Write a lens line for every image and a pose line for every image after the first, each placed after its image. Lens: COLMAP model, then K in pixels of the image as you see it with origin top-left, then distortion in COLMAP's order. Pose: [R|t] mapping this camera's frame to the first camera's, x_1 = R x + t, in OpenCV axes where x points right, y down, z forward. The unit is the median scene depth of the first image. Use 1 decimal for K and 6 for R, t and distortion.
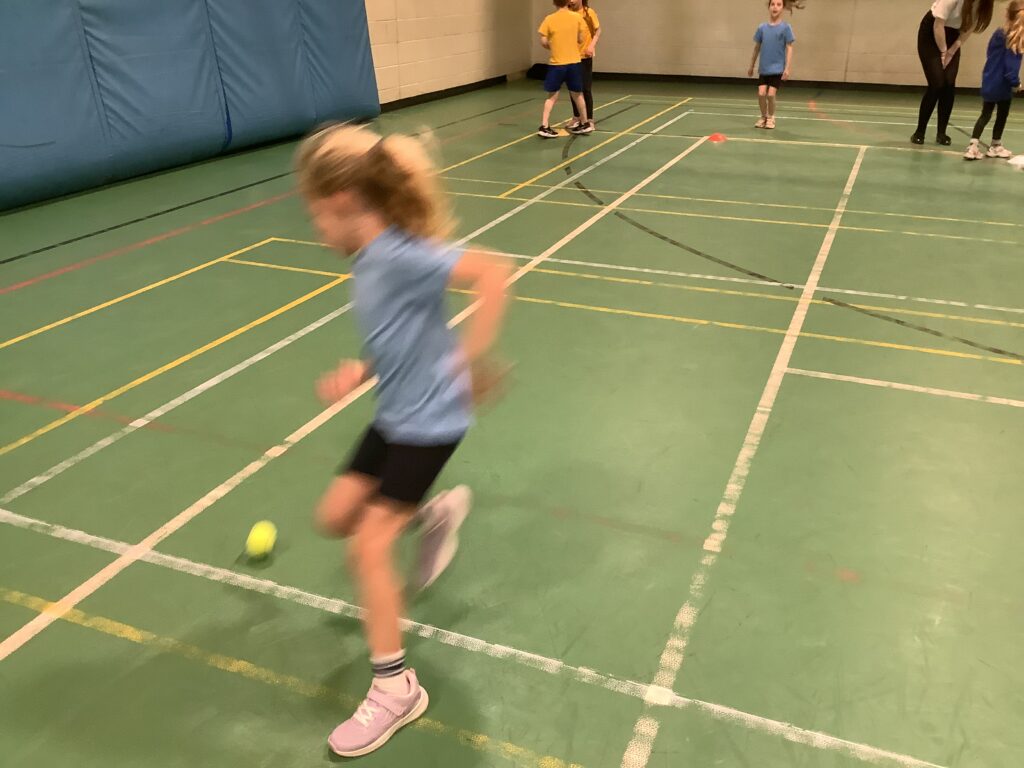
lens RADIAL K [[934.0, 0, 516.6], [0, 934.0, 385.9], [0, 0, 1]] dist [0.016194, -0.013735]
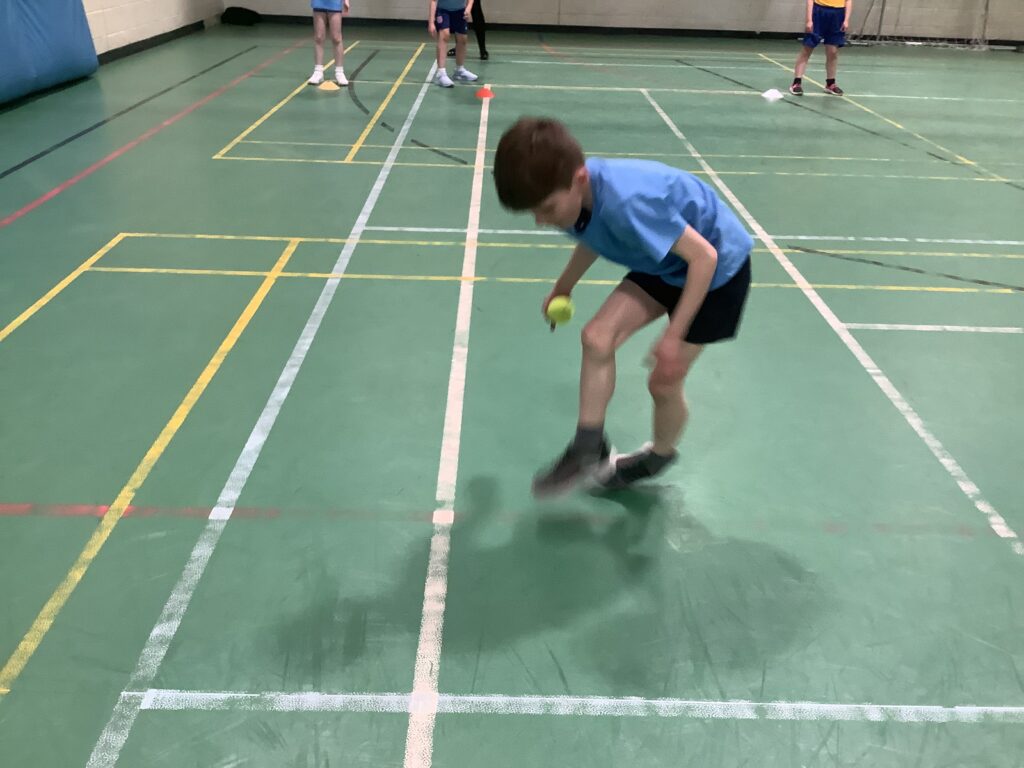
lens RADIAL K [[897.0, 0, 512.0], [0, 897.0, 384.0], [0, 0, 1]] dist [0.022324, -0.013055]
pose [[0.921892, -0.154510, 0.355304, -0.317975], [0.130250, 0.987262, 0.091374, -0.073008], [-0.364897, -0.037959, 0.930274, 0.184787]]
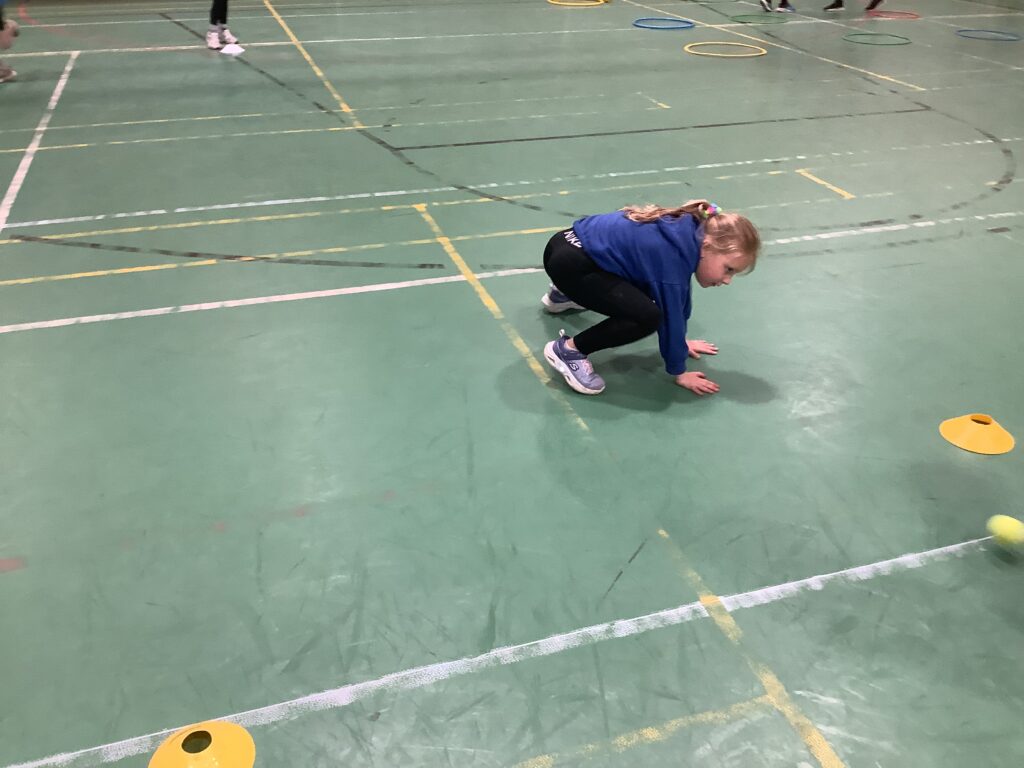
lens RADIAL K [[934.0, 0, 516.6], [0, 934.0, 385.9], [0, 0, 1]] dist [0.016194, -0.013735]
pose [[0.766408, -0.312391, 0.561275, 0.150601], [0.256947, 0.949921, 0.177846, 0.005221], [-0.588724, 0.007915, 0.808295, 0.008022]]
